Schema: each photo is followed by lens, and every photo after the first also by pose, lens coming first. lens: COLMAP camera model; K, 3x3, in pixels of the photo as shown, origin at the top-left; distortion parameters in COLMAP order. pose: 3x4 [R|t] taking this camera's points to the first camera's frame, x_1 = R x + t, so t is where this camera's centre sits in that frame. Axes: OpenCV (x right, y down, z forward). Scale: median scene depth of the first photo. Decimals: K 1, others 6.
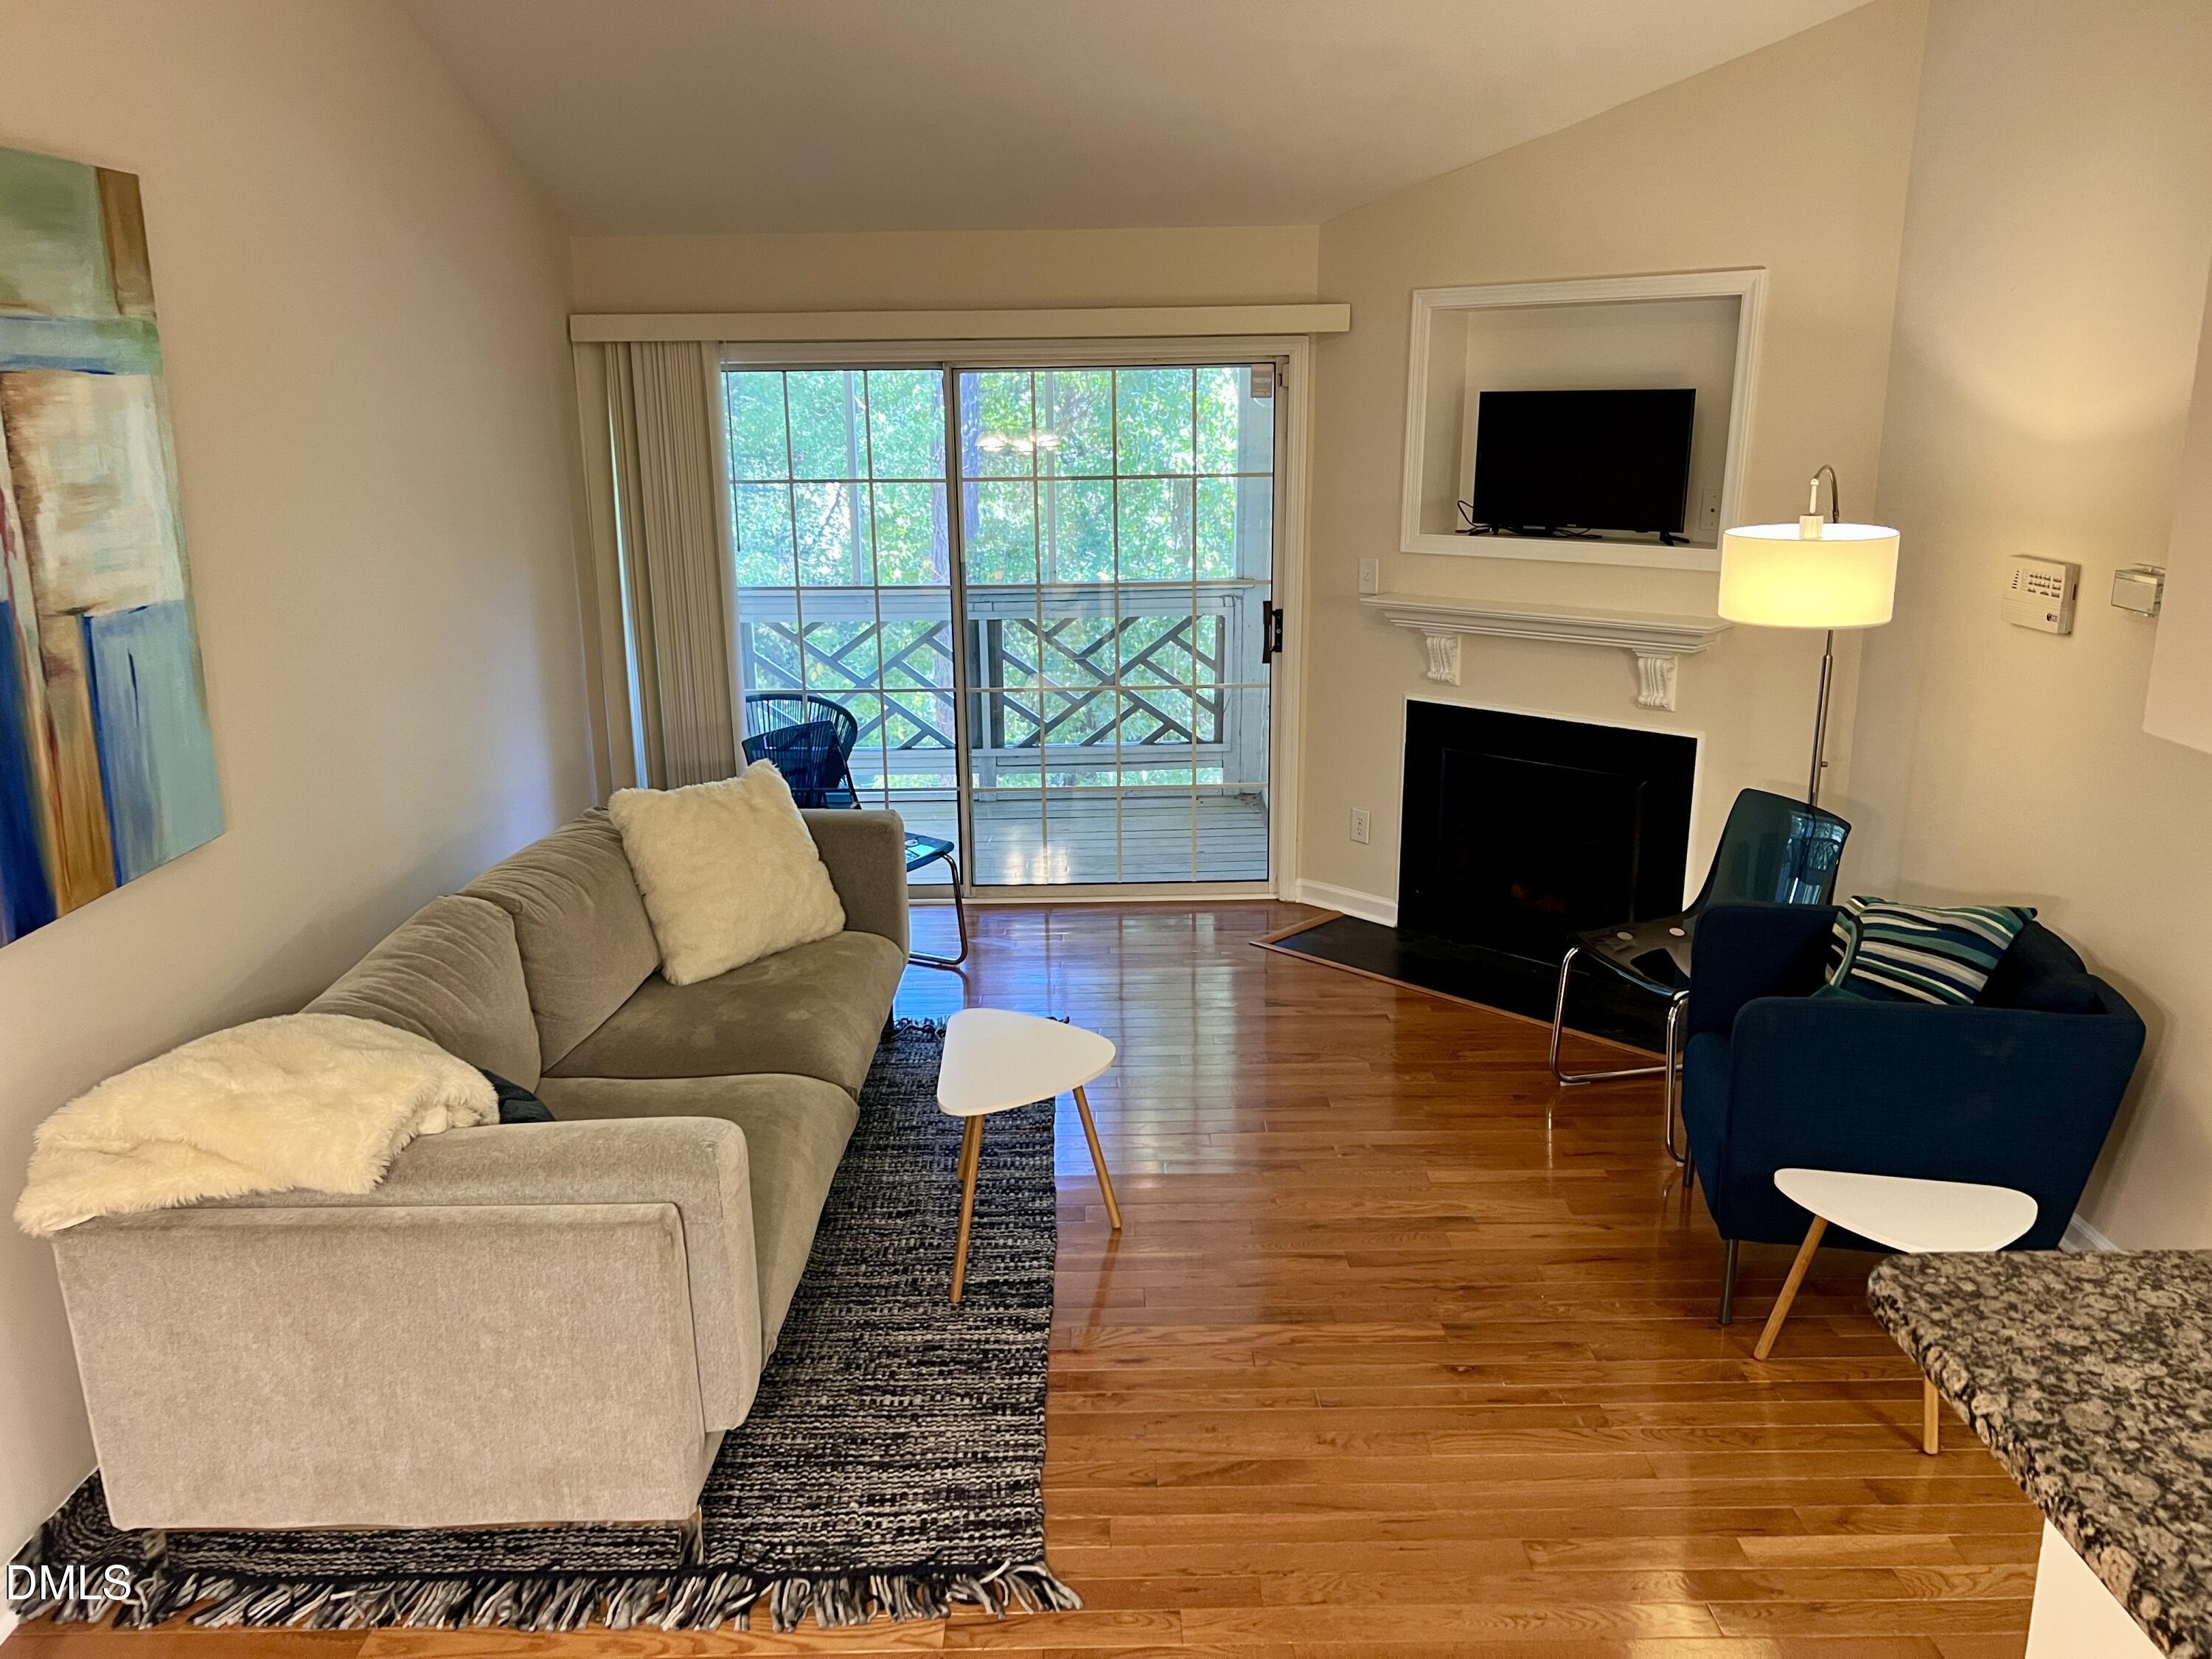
lens RADIAL K [[1668.4, 0, 1106.0], [0, 1668.4, 829.5], [0, 0, 1]] dist [0.025637, -0.008498]
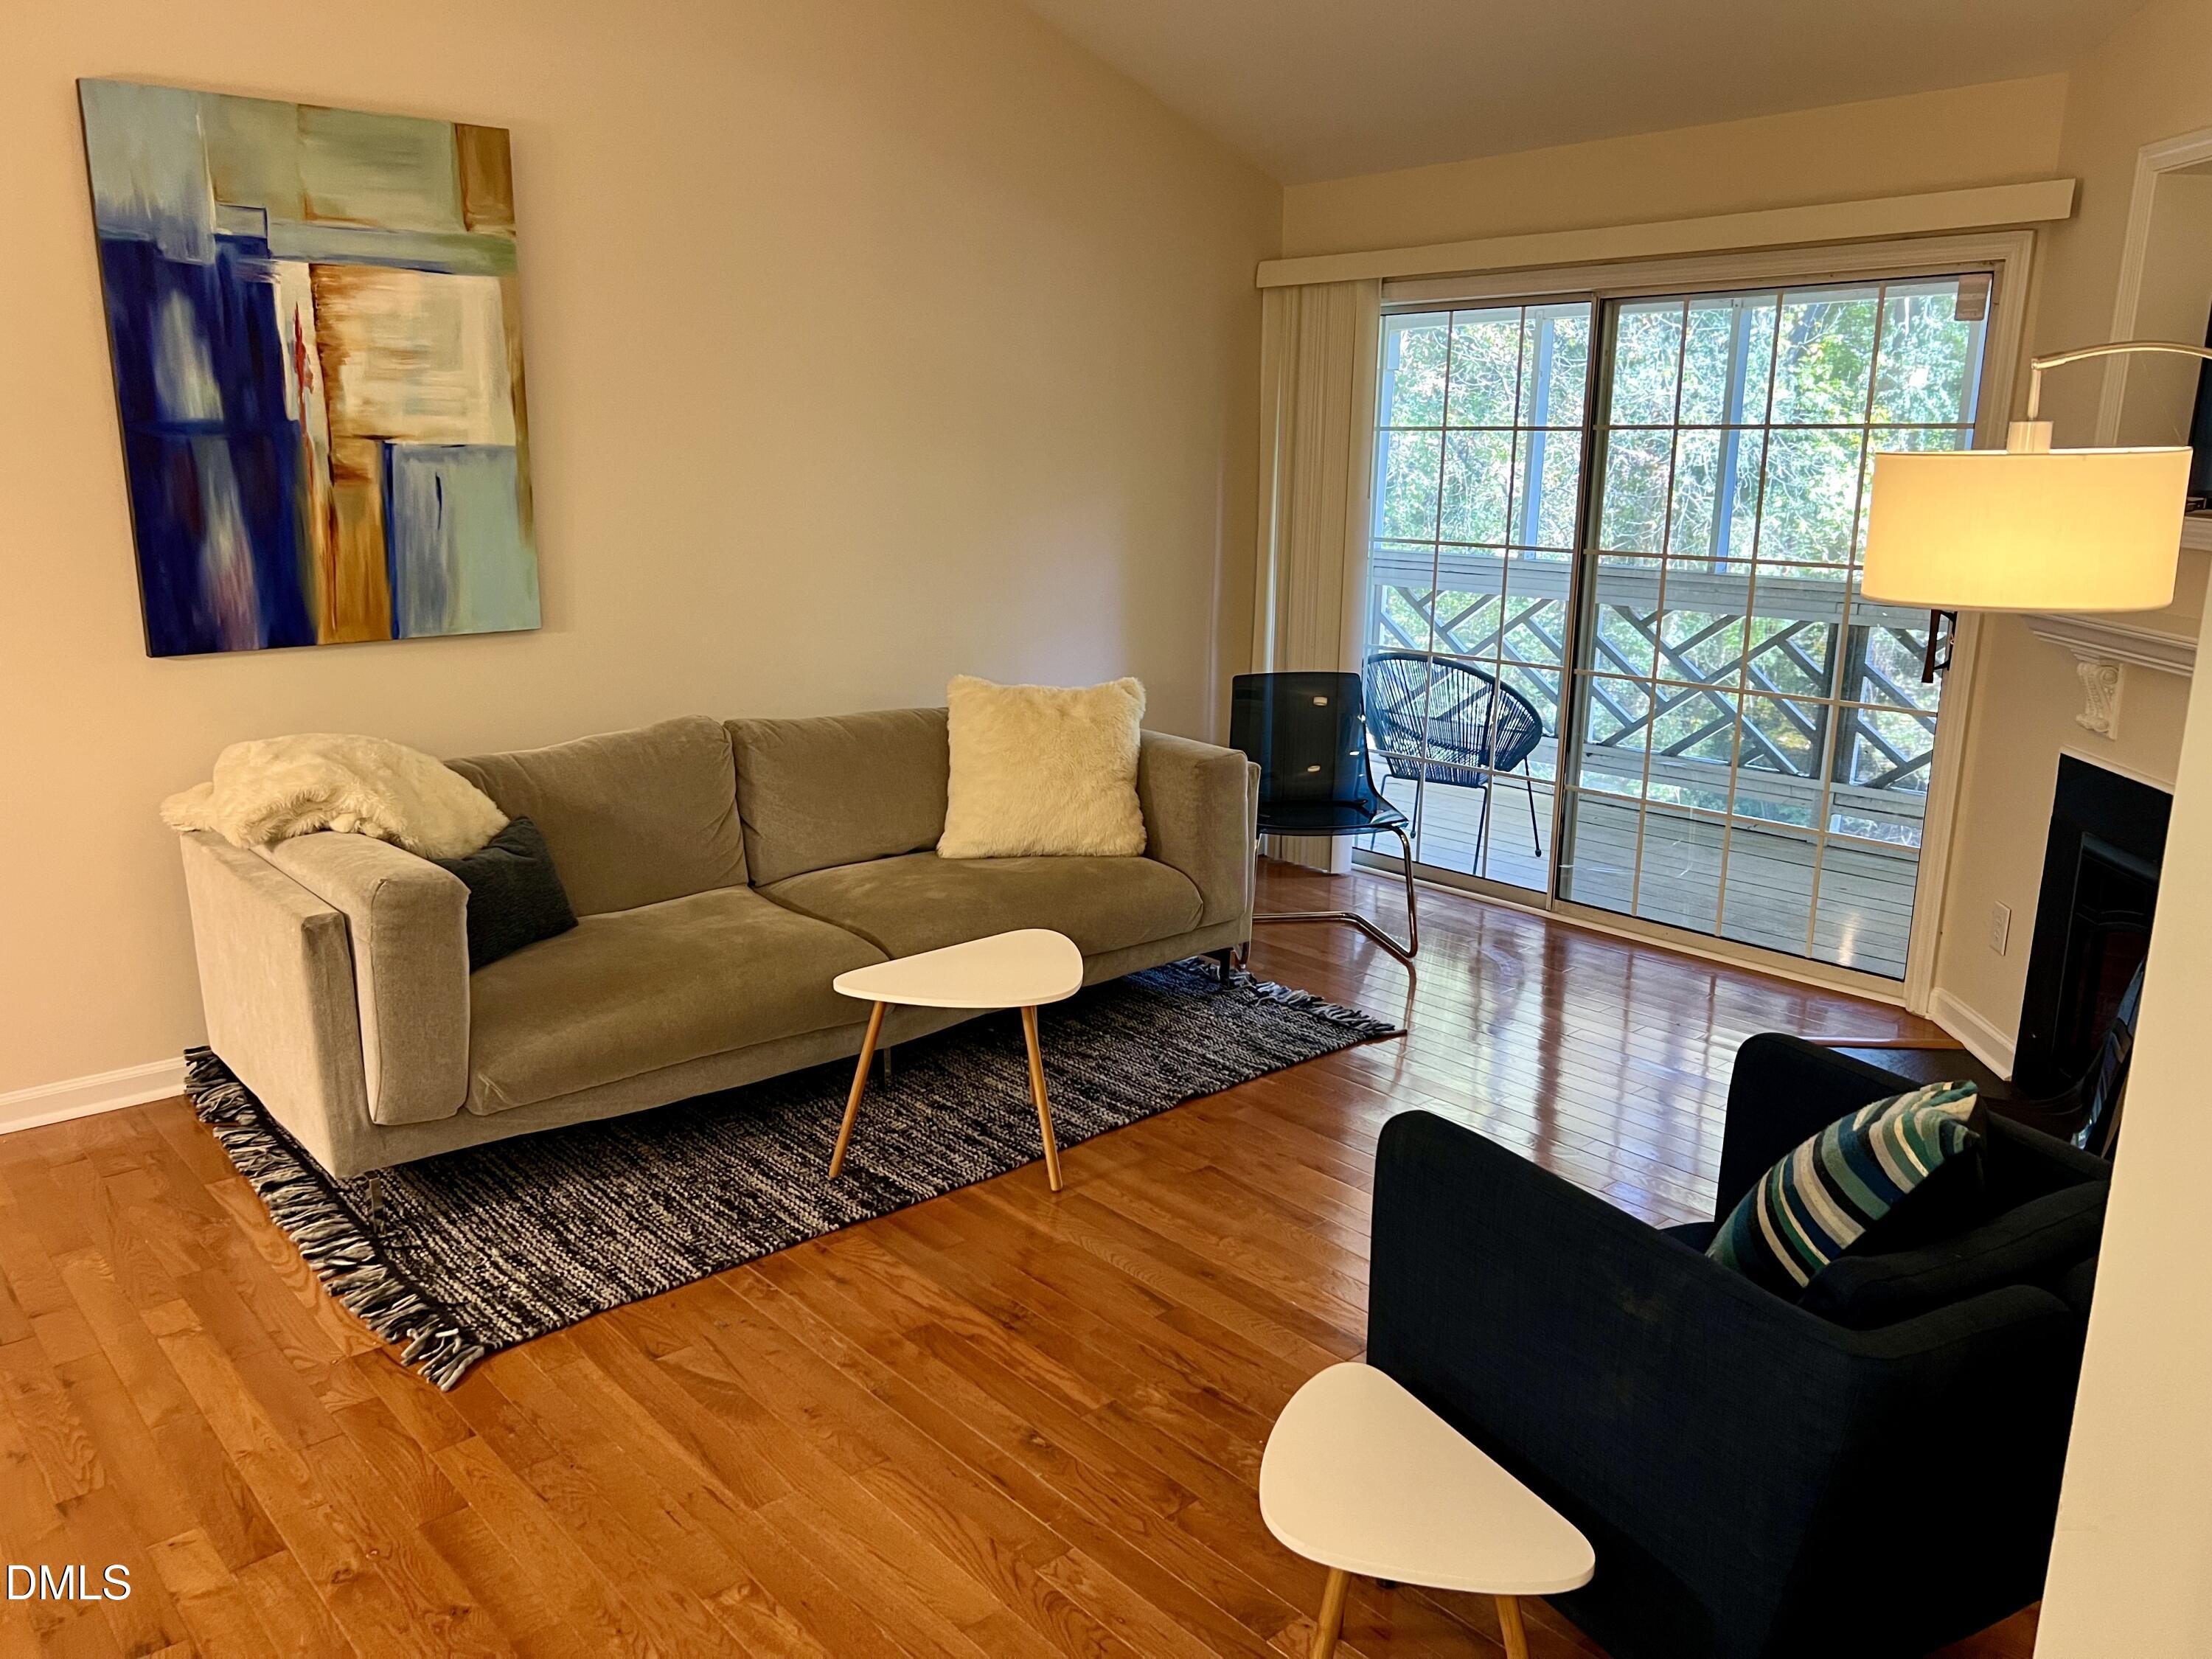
lens RADIAL K [[1668.4, 0, 1106.0], [0, 1668.4, 829.5], [0, 0, 1]] dist [0.025637, -0.008498]
pose [[0.653810, 0.192086, -0.731871, 0.551846], [-0.205054, 0.976026, 0.072983, -0.022347], [0.728344, 0.102356, 0.677524, 0.321459]]
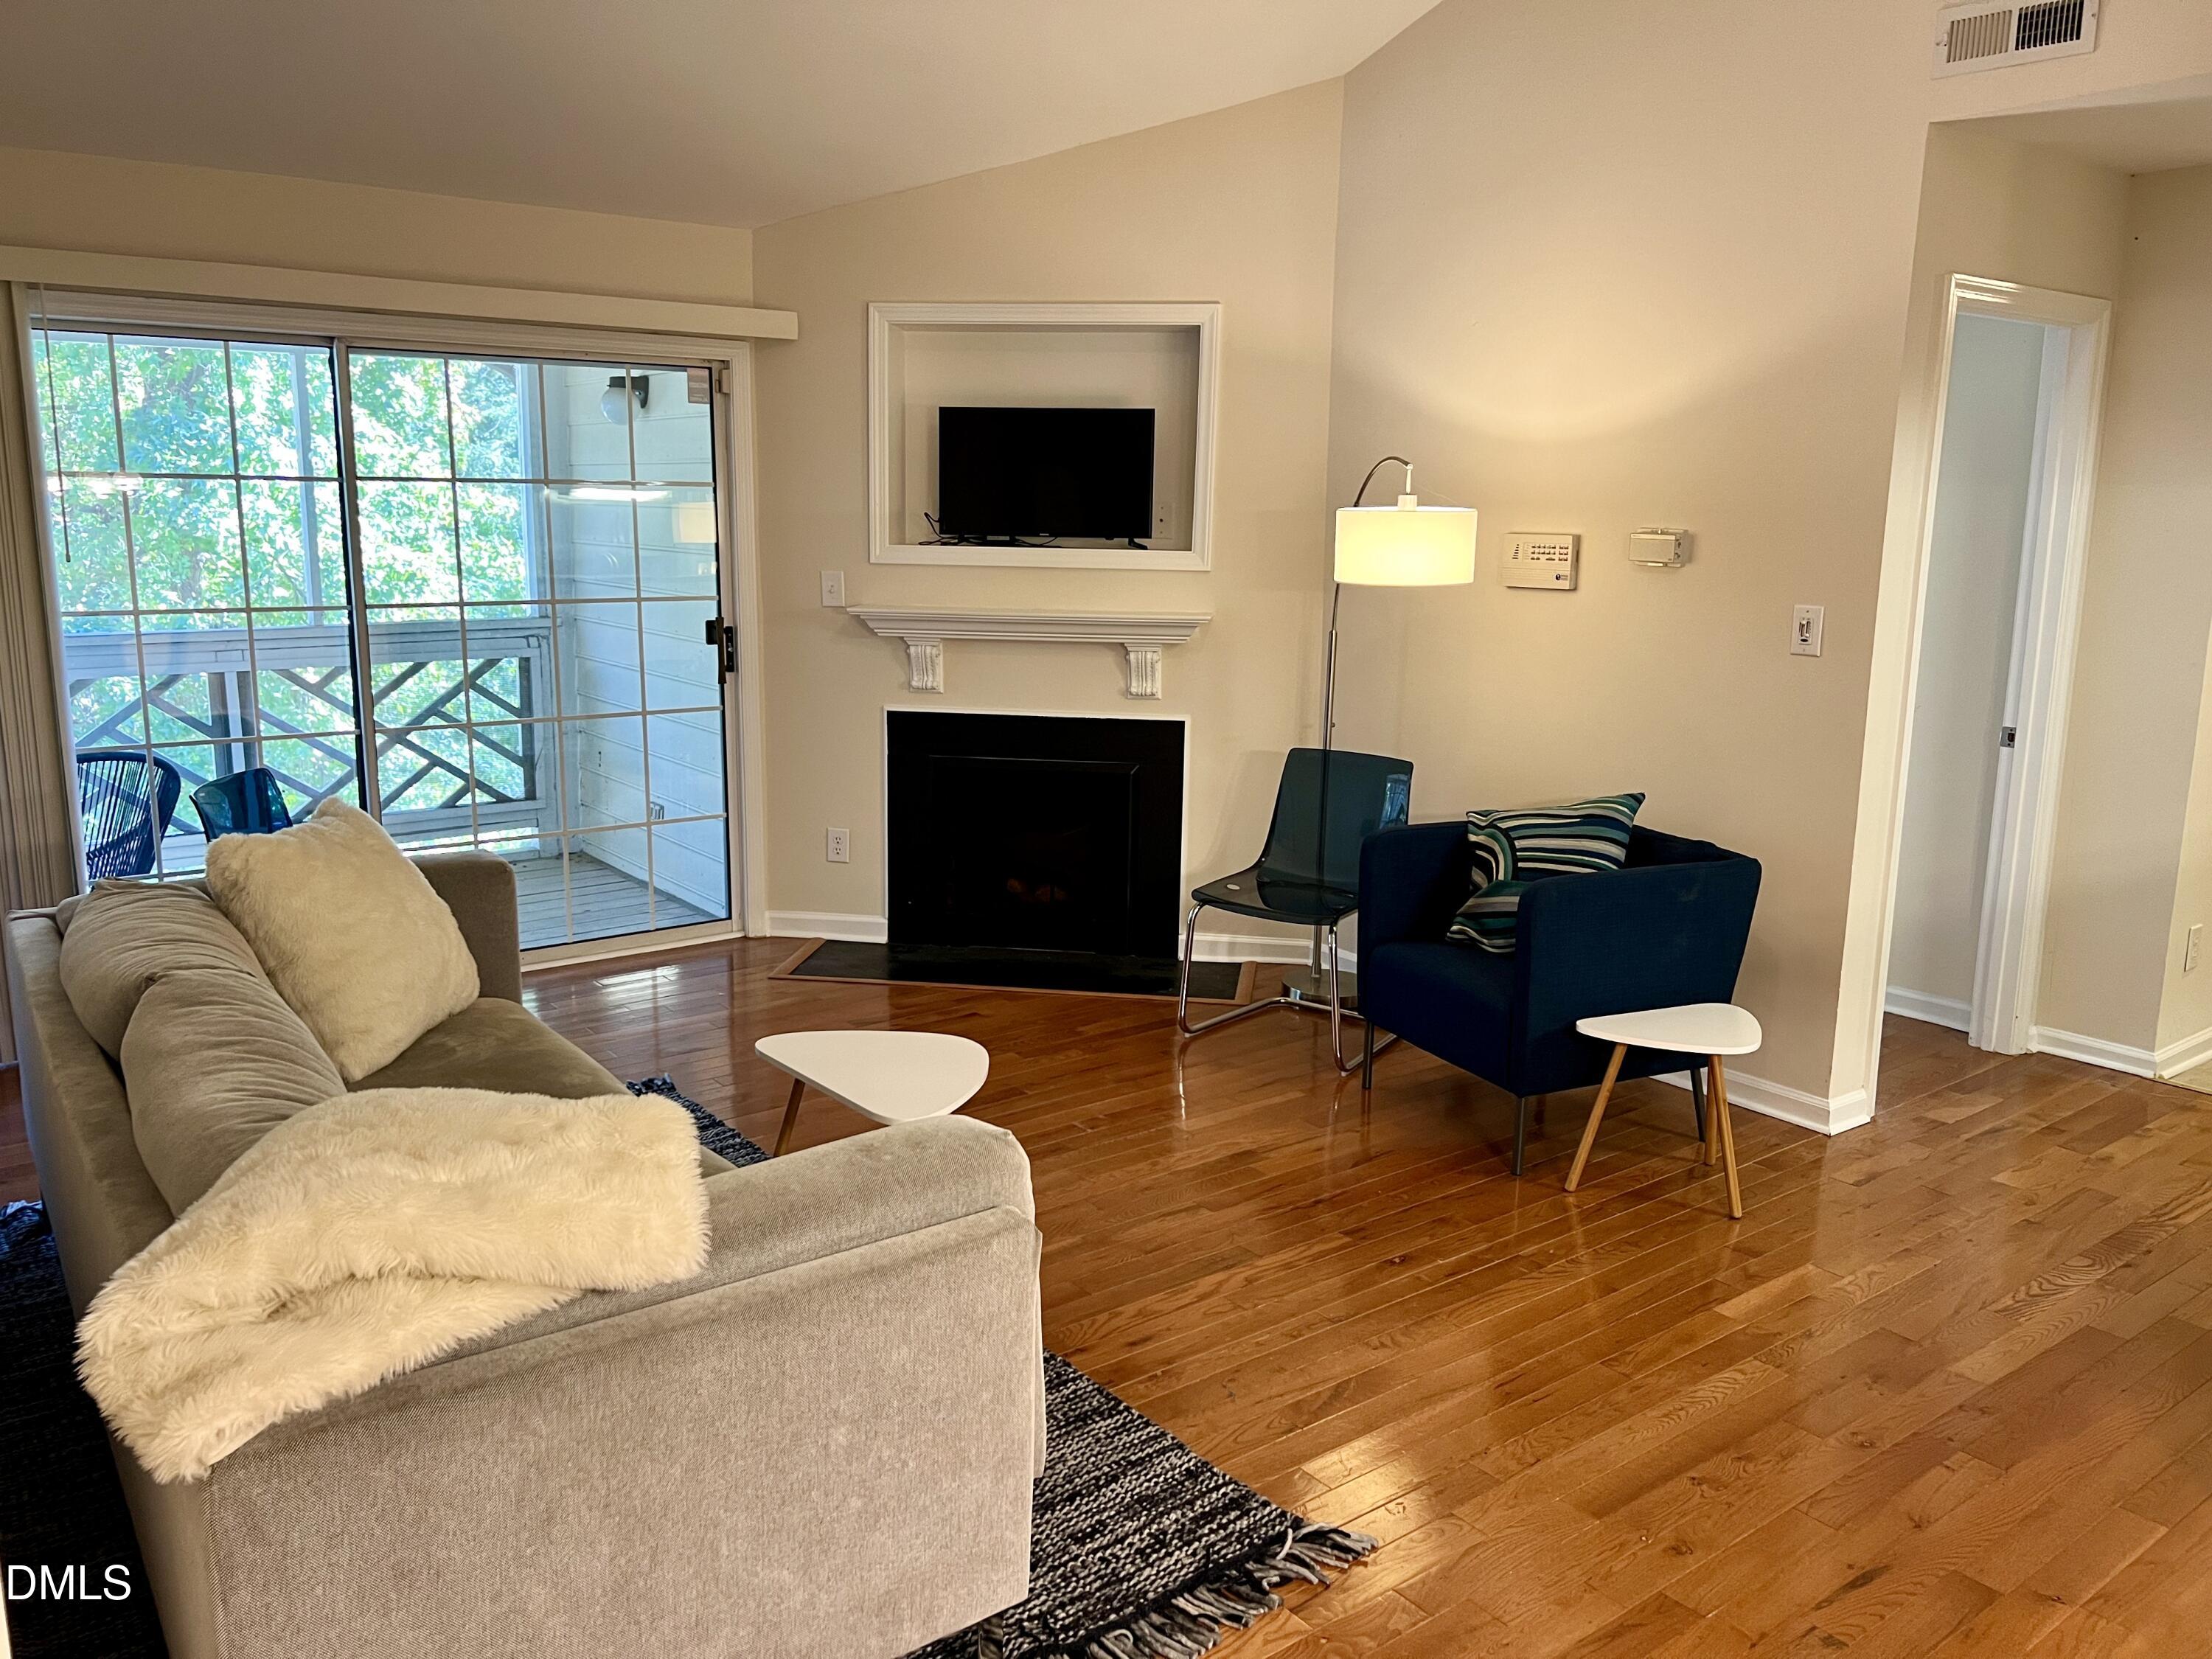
lens RADIAL K [[1667.1, 0, 1107.7], [0, 1667.1, 803.5], [0, 0, 1]] dist [0.099792, -0.192530]
pose [[0.801858, -0.083239, 0.591688, -0.388502], [0.126936, 0.991376, -0.032557, 0.033500], [-0.583876, 0.101213, 0.805509, 0.157845]]
